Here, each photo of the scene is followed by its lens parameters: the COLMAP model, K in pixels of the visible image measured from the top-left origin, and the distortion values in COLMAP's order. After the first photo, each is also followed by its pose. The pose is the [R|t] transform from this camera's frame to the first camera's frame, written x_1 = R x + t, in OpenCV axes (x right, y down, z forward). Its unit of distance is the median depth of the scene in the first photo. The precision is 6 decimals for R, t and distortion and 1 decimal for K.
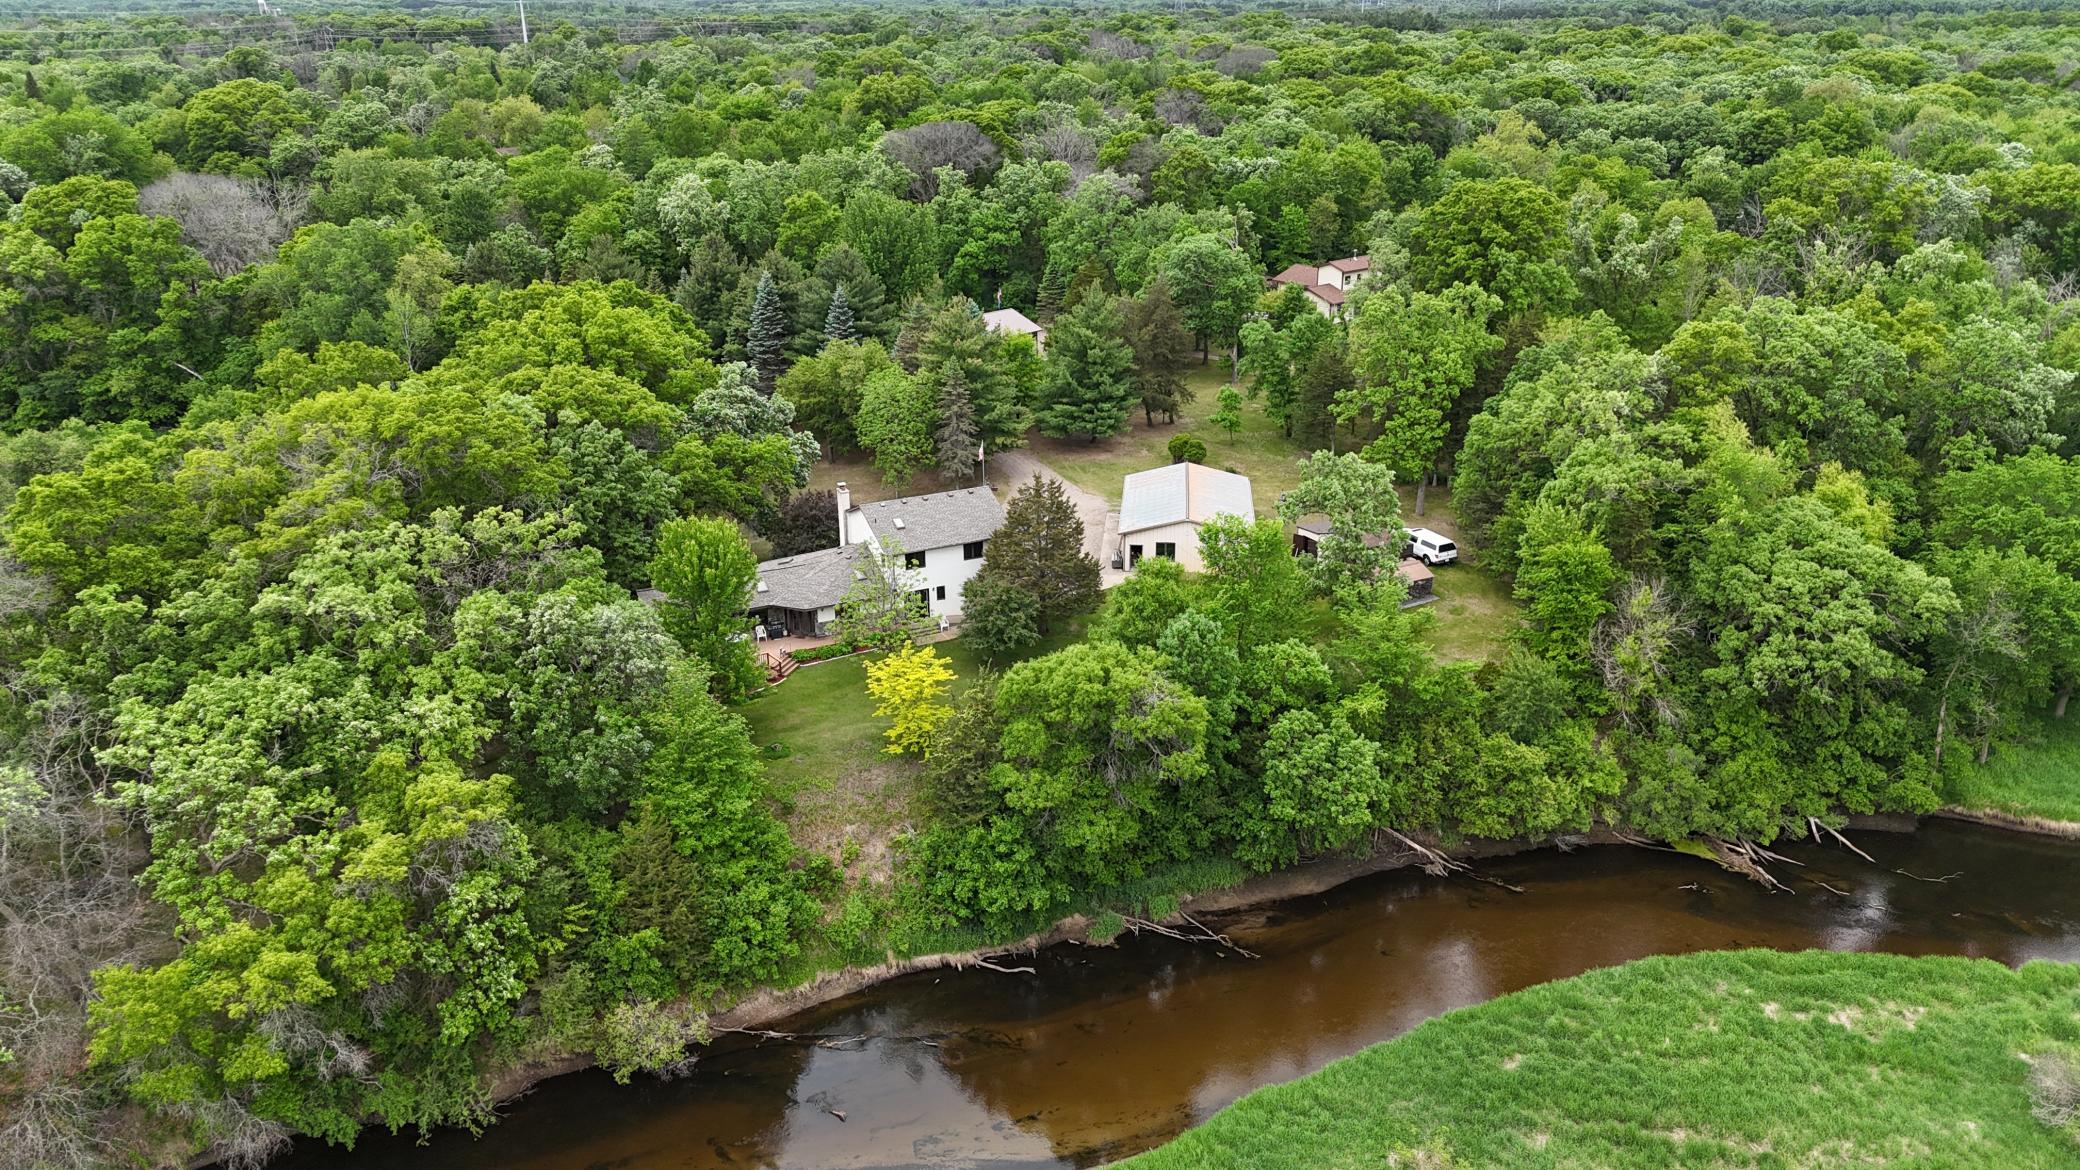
lens RADIAL K [[874.3, 0, 1046.8], [0, 874.3, 580.6], [0, 0, 1]] dist [0.000660, -0.000348]
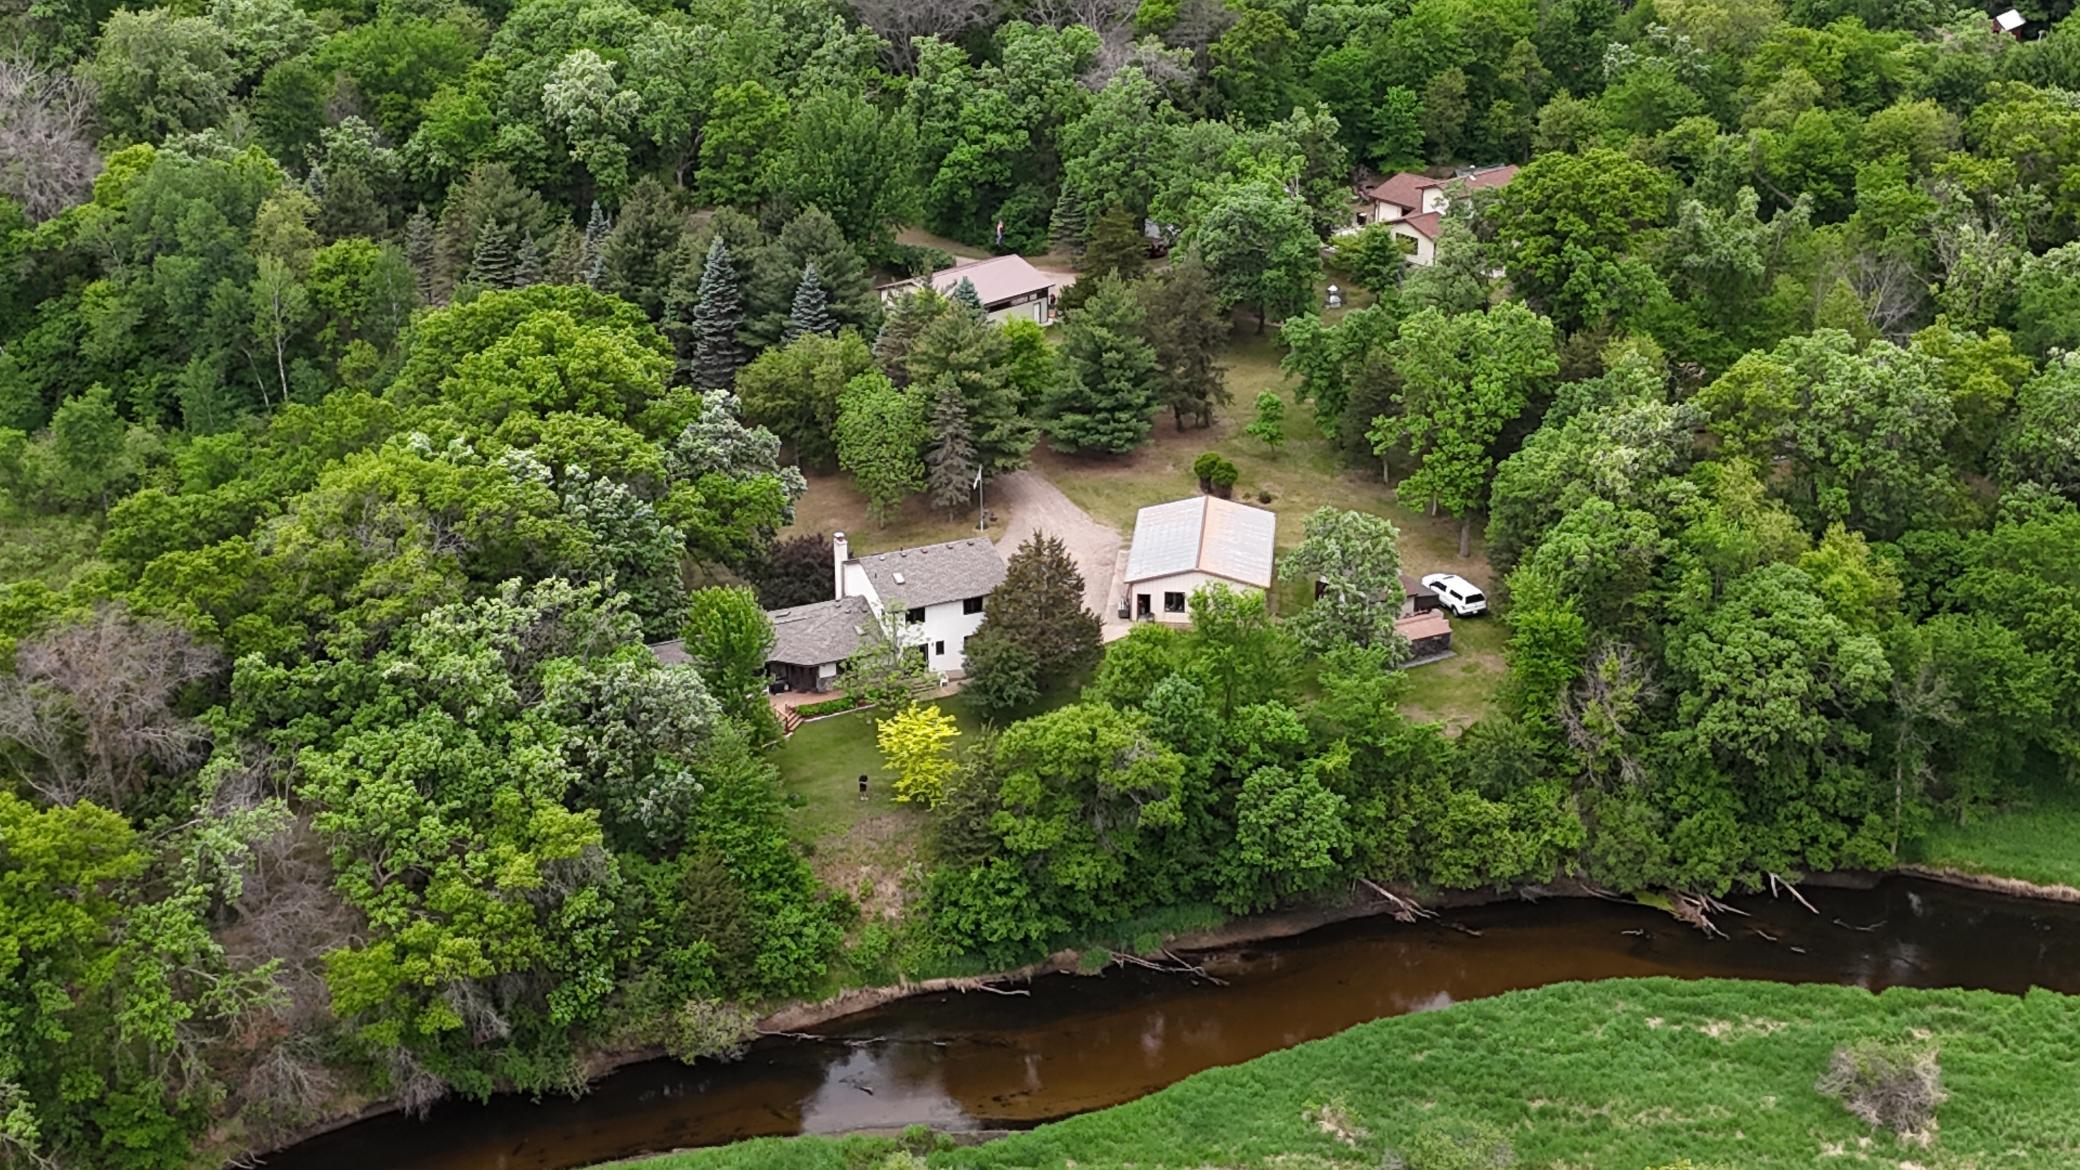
lens RADIAL K [[1468.8, 0, 1038.8], [0, 1468.8, 585.9], [0, 0, 1]] dist [0.001866, -0.006318]
pose [[0.999667, 0.005571, -0.025207, 0.038678], [-0.005162, 0.999855, 0.016235, -0.100933], [0.025294, -0.016099, 0.999550, -0.799470]]
